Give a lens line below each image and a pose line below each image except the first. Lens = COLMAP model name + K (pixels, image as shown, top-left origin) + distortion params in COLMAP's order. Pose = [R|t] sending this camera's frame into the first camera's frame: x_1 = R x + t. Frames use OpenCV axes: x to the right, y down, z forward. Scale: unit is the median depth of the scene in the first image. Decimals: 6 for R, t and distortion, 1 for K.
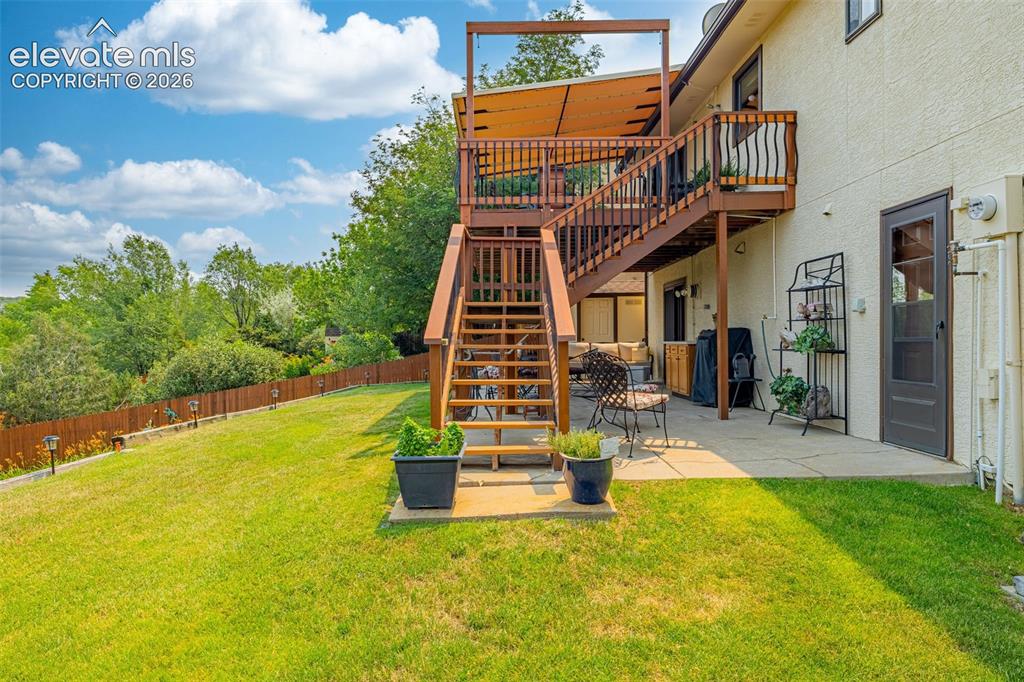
lens RADIAL K [[628.6, 0, 512.0], [0, 628.6, 341.0], [0, 0, 1]] dist [0.000096, -0.000480]
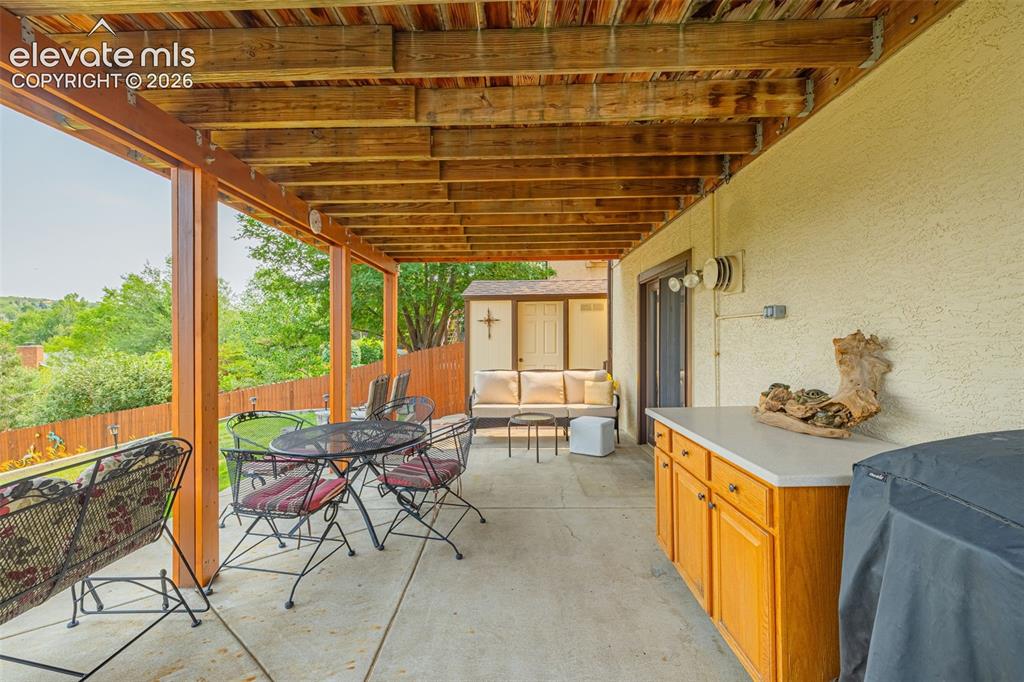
lens RADIAL K [[440.4, 0, 510.0], [0, 440.4, 338.2], [0, 0, 1]] dist [0.000802, 0.000018]
pose [[0.999685, 0.002310, -0.024998, 0.227982], [-0.002380, 0.999993, -0.002773, -0.052209], [0.024991, 0.002832, 0.999684, 1.010839]]
